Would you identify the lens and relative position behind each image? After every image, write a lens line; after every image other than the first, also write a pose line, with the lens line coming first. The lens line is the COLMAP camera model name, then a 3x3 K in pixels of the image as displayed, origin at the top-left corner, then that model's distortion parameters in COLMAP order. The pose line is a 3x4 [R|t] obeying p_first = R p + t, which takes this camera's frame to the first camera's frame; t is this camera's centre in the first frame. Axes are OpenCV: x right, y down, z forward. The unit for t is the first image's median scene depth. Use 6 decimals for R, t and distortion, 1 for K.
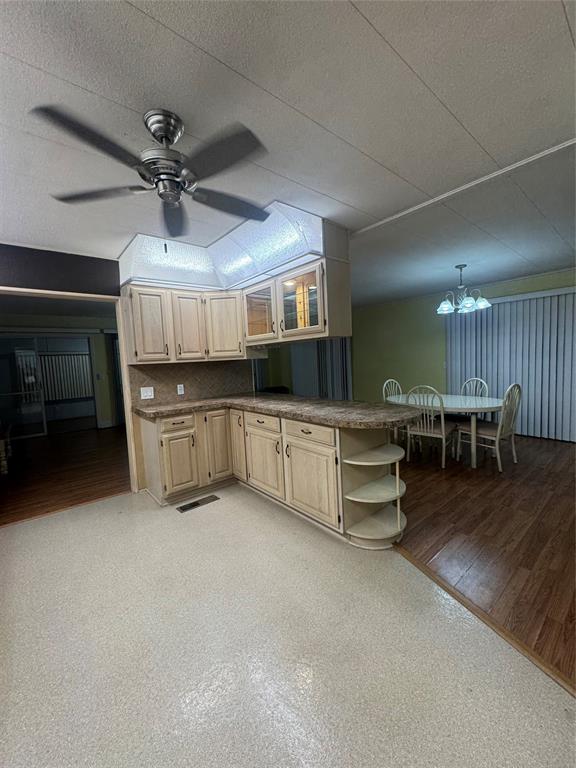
lens RADIAL K [[304.9, 0, 288.4], [0, 304.9, 382.9], [0, 0, 1]] dist [-0.001983, -0.000270]
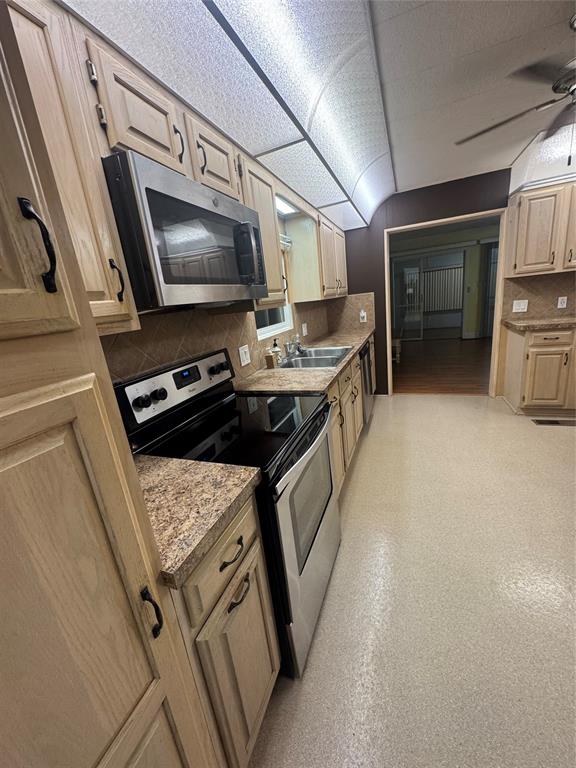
lens RADIAL K [[304.9, 0, 288.4], [0, 304.9, 382.9], [0, 0, 1]] dist [-0.001983, -0.000270]
pose [[0.488166, 0.222674, -0.843866, 0.074429], [0.021387, 0.963561, 0.266631, -0.007499], [0.872489, -0.148208, 0.465615, -0.188143]]
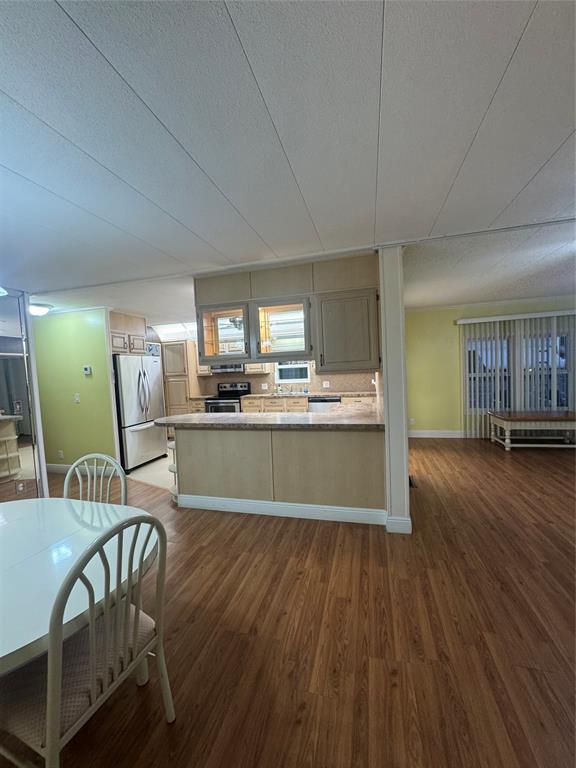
lens RADIAL K [[304.9, 0, 288.4], [0, 304.9, 382.9], [0, 0, 1]] dist [-0.001983, -0.000270]
pose [[-0.814878, 0.113486, -0.568414, 0.535144], [0.041100, 0.989490, 0.138635, -0.207223], [0.578173, 0.089609, -0.810978, 1.901361]]
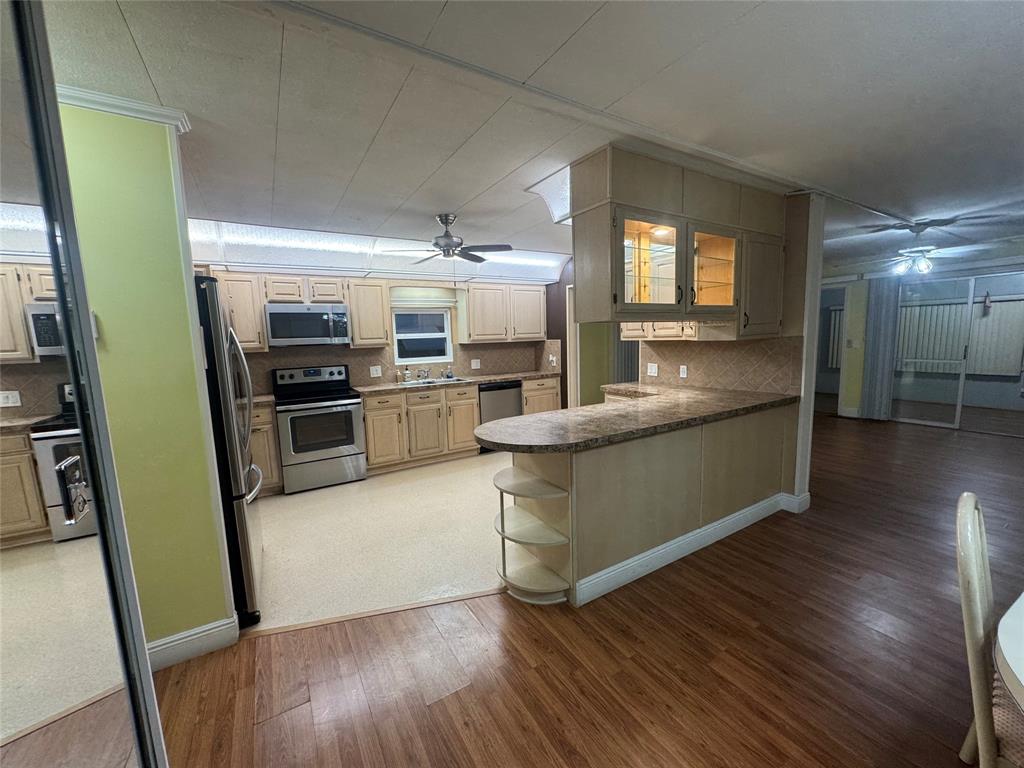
lens RADIAL K [[406.6, 0, 512.0], [0, 406.6, 384.0], [0, 0, 1]] dist [-0.001983, -0.000270]
pose [[-0.146920, 0.169892, -0.974449, 0.929737], [-0.037532, 0.983473, 0.177124, -0.143377], [0.988436, 0.062596, -0.138115, 0.803435]]
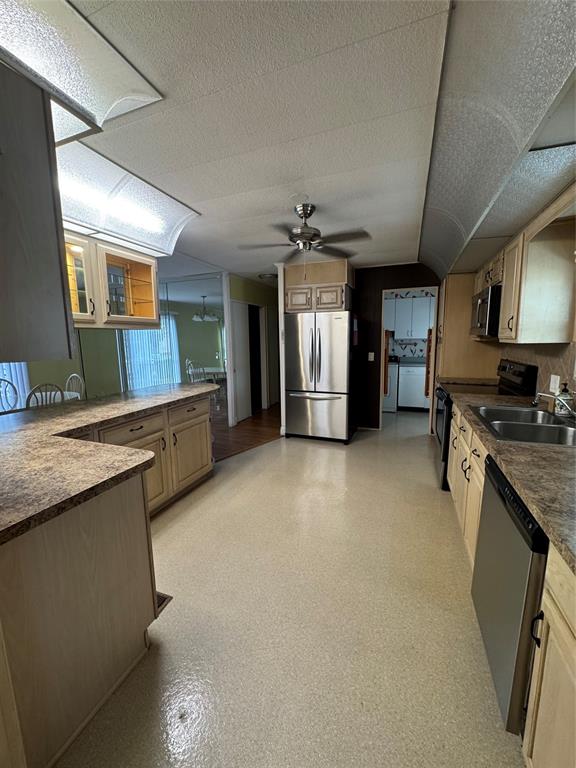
lens RADIAL K [[304.9, 0, 288.4], [0, 304.9, 382.9], [0, 0, 1]] dist [-0.001983, -0.000270]
pose [[-0.483519, -0.073716, 0.872225, -0.883405], [0.104071, 0.984539, 0.140900, -0.055859], [-0.869125, 0.158901, -0.468371, 0.928136]]
